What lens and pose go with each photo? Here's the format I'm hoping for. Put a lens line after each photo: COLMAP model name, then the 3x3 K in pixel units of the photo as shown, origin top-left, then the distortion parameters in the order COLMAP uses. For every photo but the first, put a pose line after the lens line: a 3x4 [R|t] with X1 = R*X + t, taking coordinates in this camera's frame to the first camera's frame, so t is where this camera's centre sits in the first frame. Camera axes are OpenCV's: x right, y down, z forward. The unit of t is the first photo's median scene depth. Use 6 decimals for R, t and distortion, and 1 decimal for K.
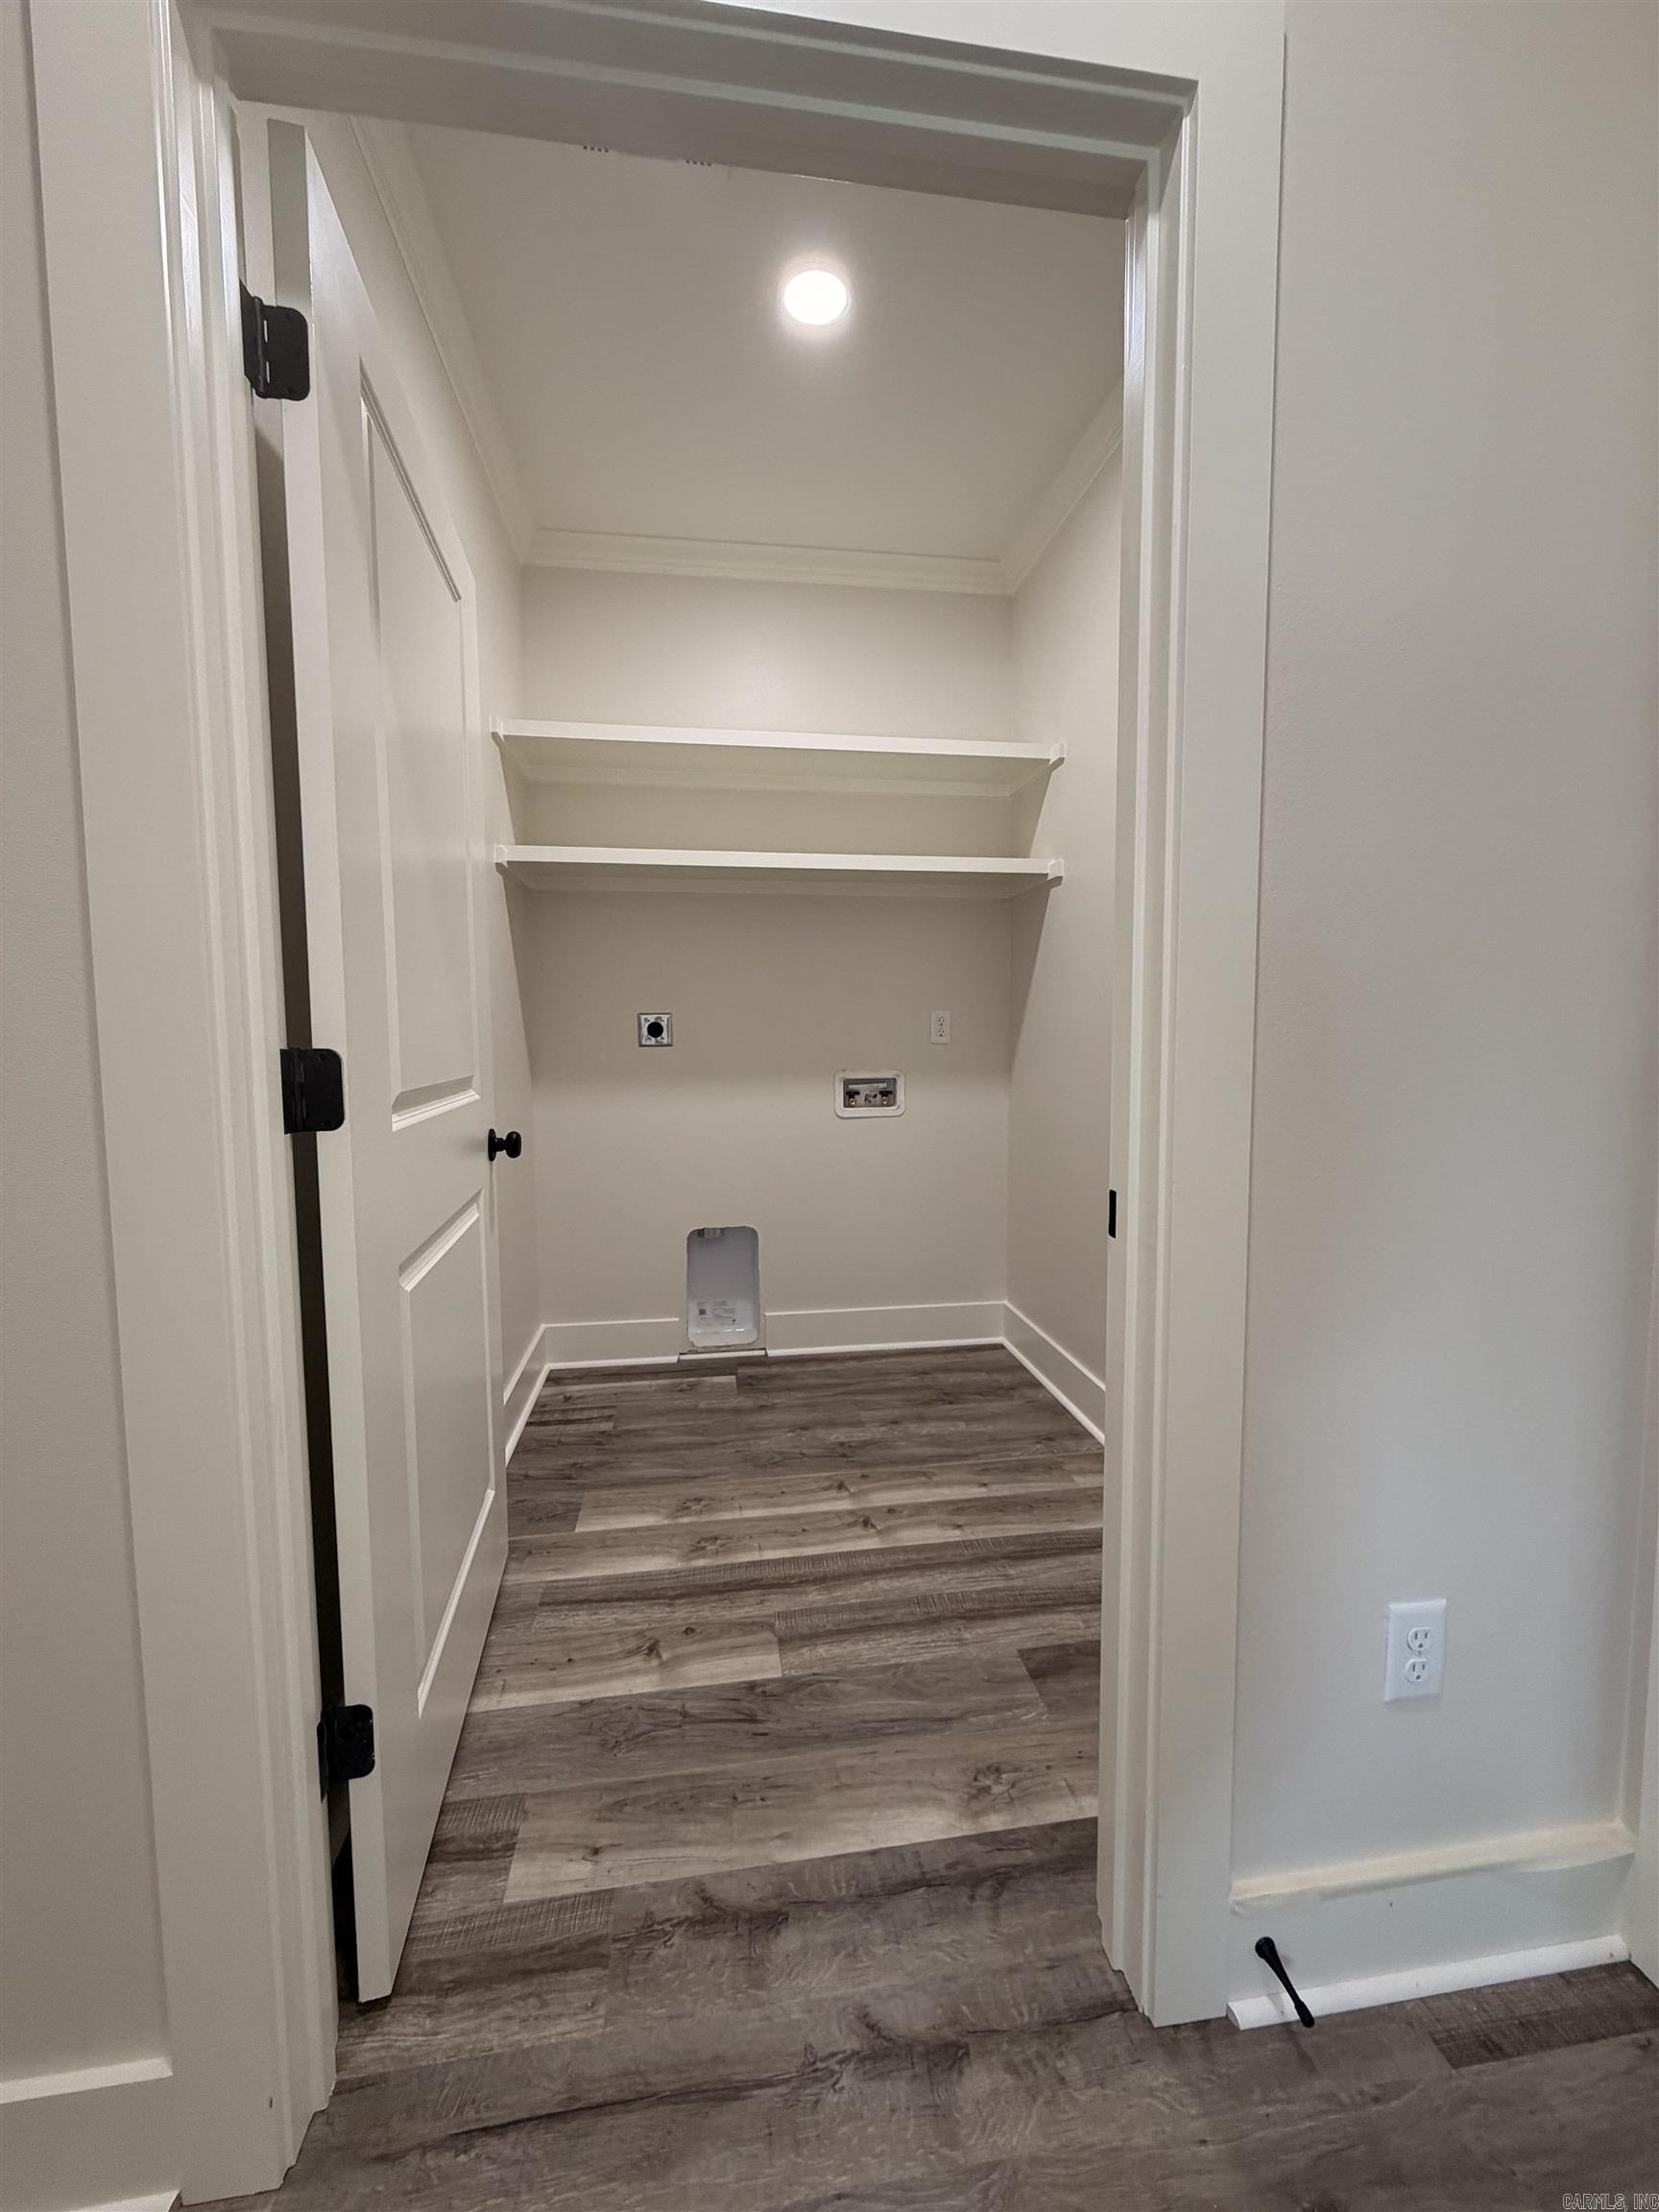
lens RADIAL K [[881.2, 0, 833.7], [0, 881.2, 1089.5], [0, 0, 1]] dist [-0.001996, 0.000177]
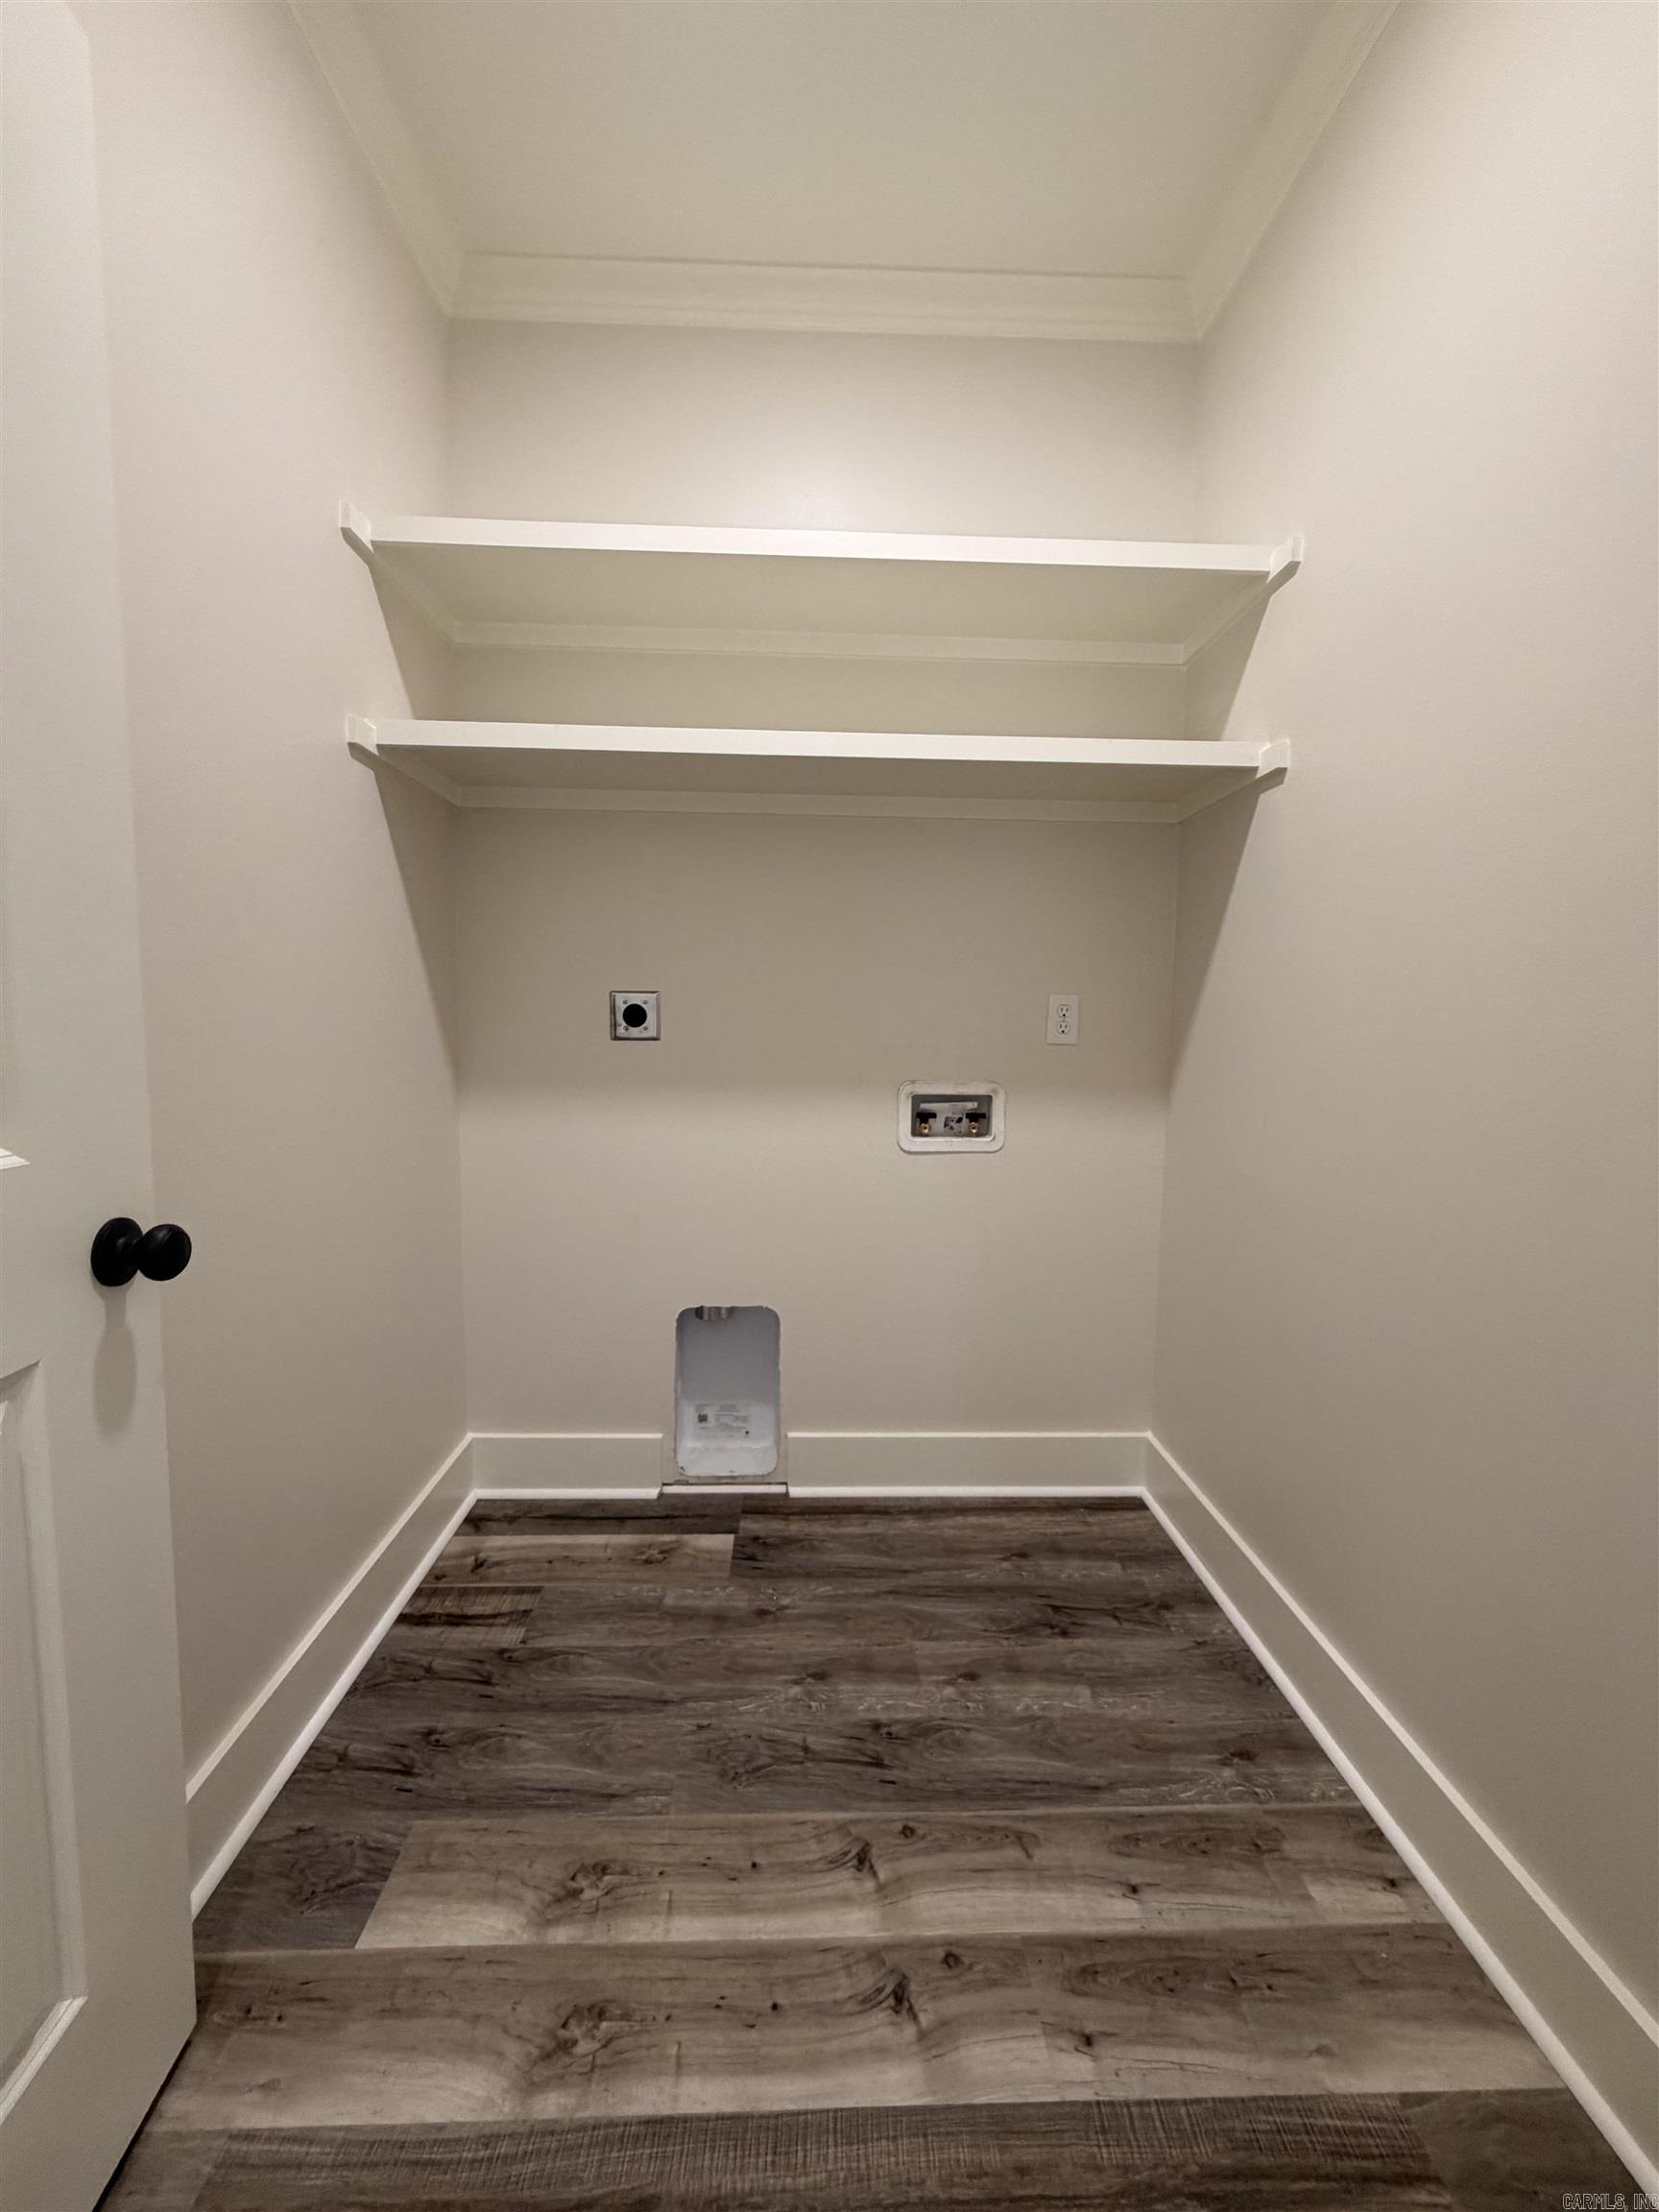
lens RADIAL K [[881.2, 0, 835.6], [0, 881.2, 1092.6], [0, 0, 1]] dist [-0.001996, 0.000177]
pose [[0.993537, 0.028438, -0.109891, 0.035080], [-0.026576, 0.999478, 0.018374, -0.031199], [0.110356, -0.015334, 0.993774, 0.427523]]
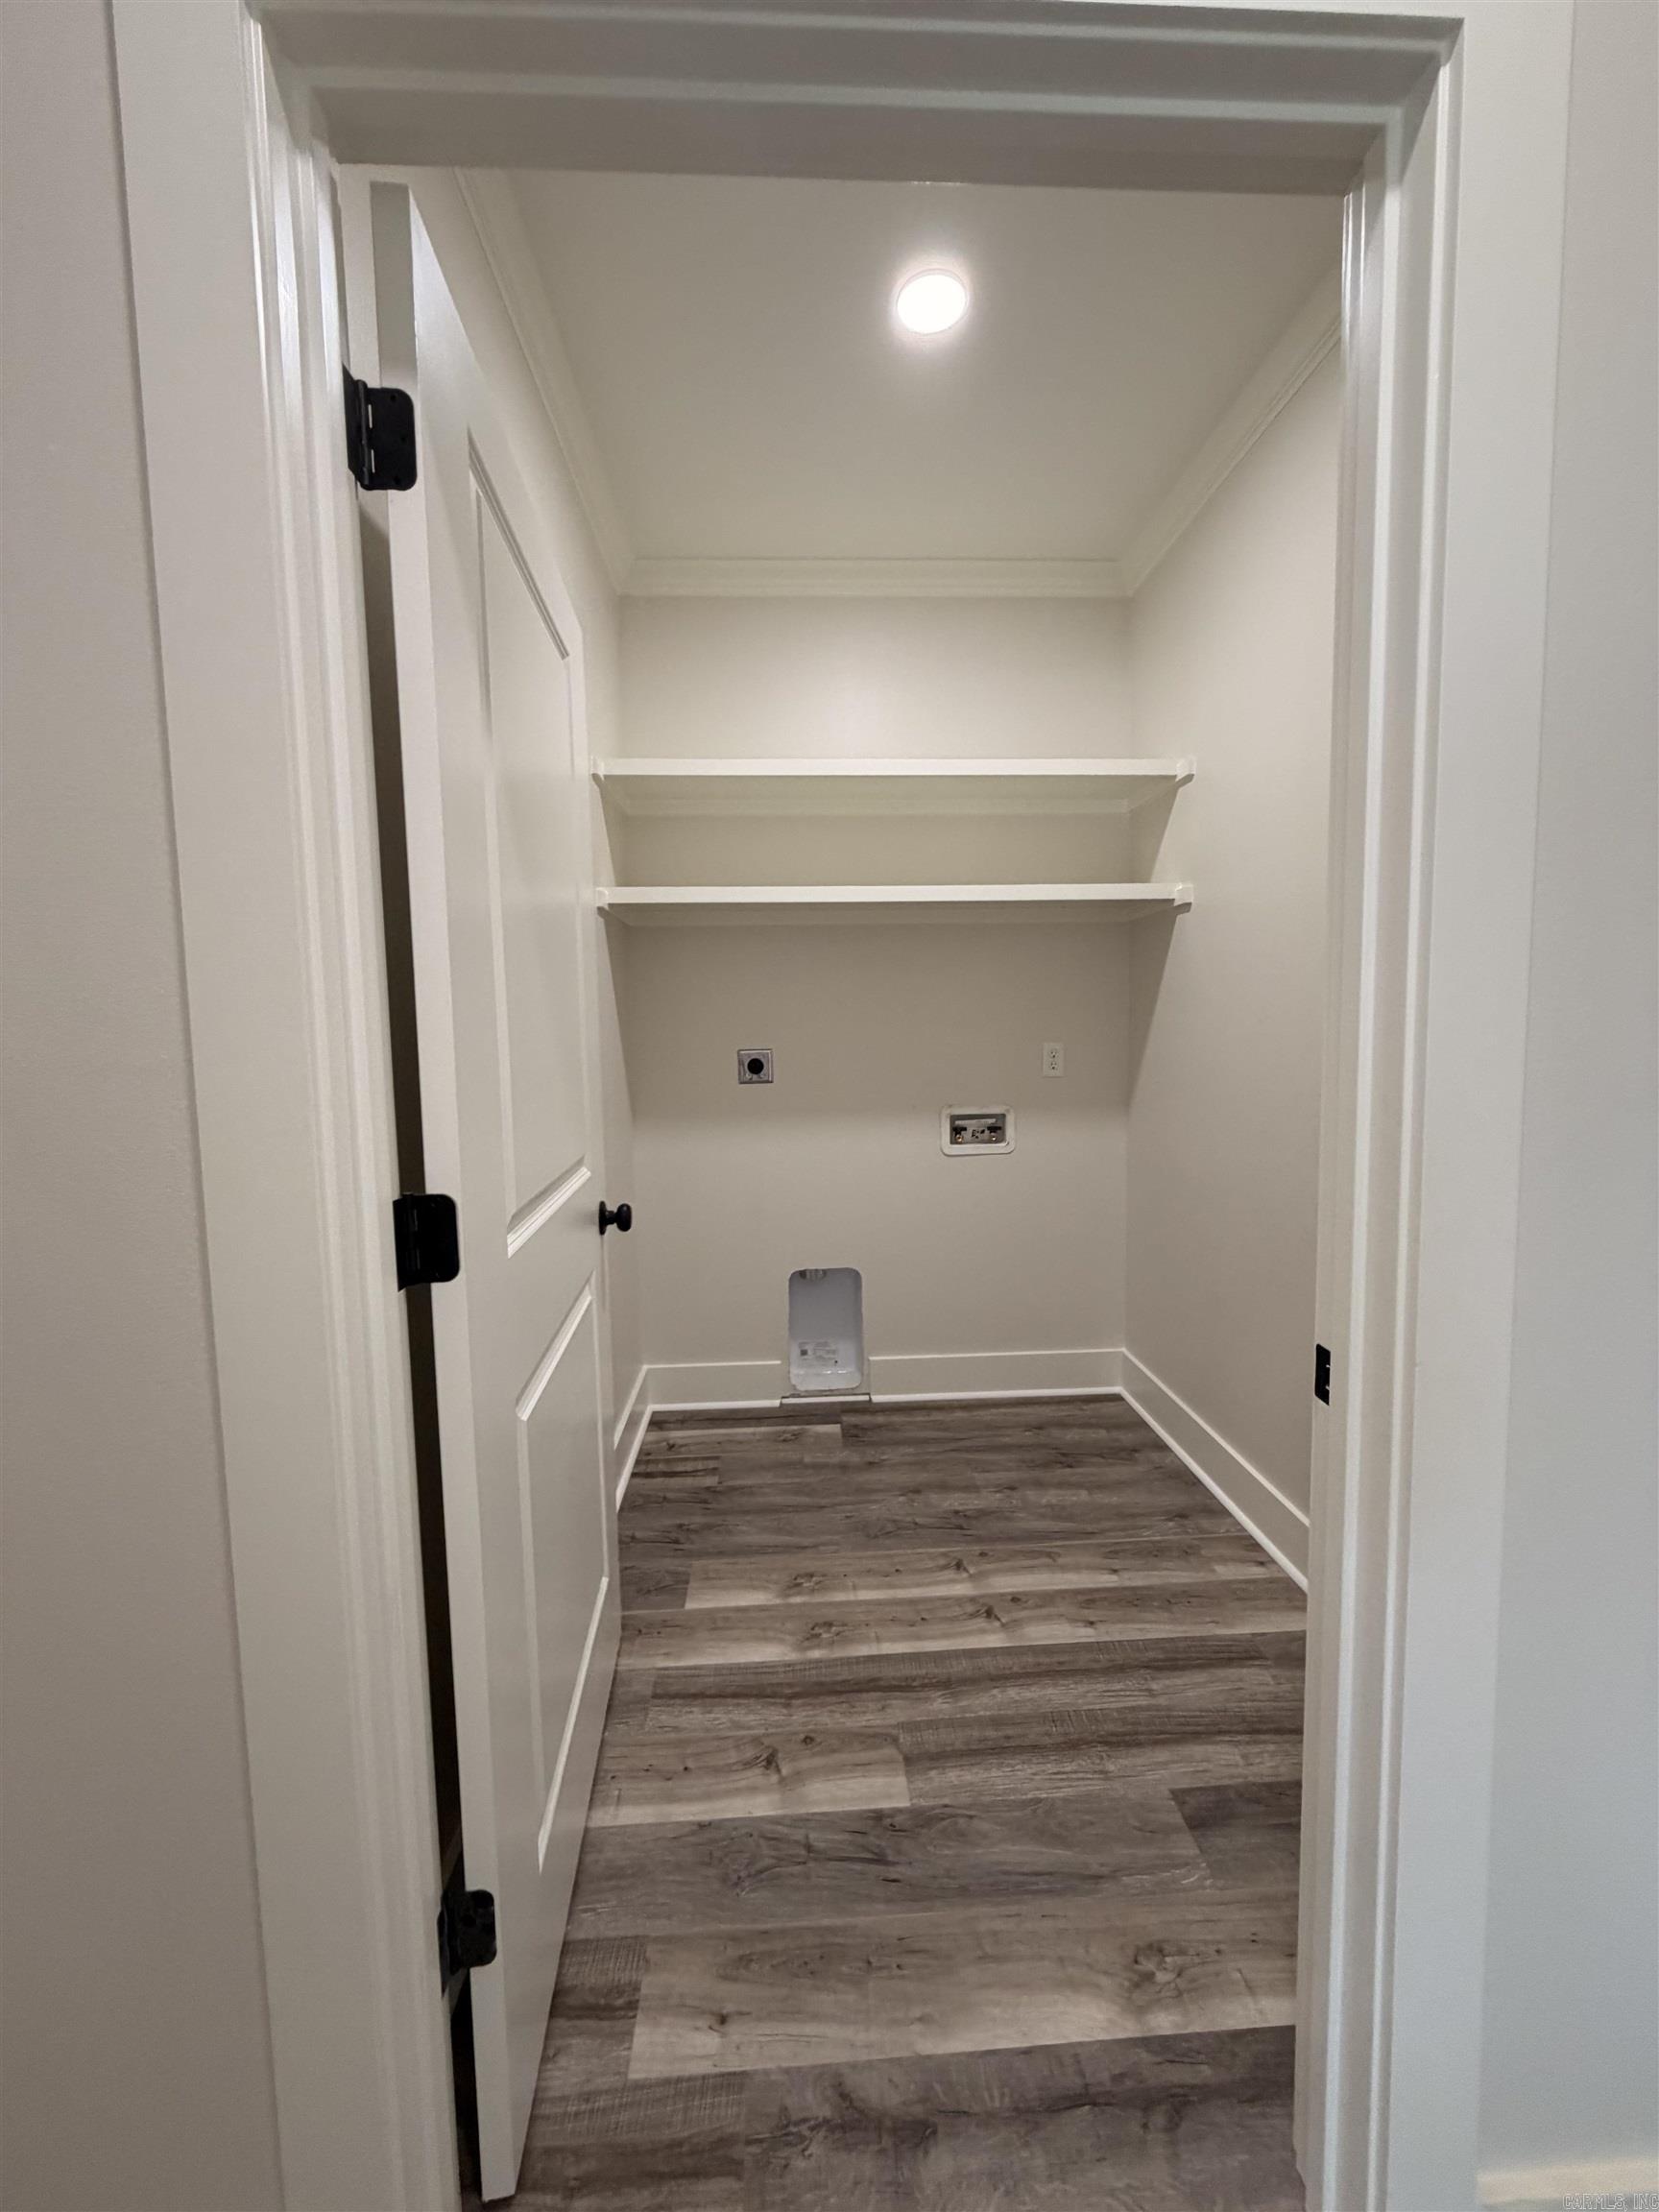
lens RADIAL K [[881.2, 0, 833.8], [0, 881.2, 1088.7], [0, 0, 1]] dist [-0.001996, 0.000177]
pose [[0.995572, -0.004788, -0.093885, -0.031713], [0.005561, 0.999953, 0.007972, -0.063239], [0.093843, -0.008459, 0.995551, 0.048742]]
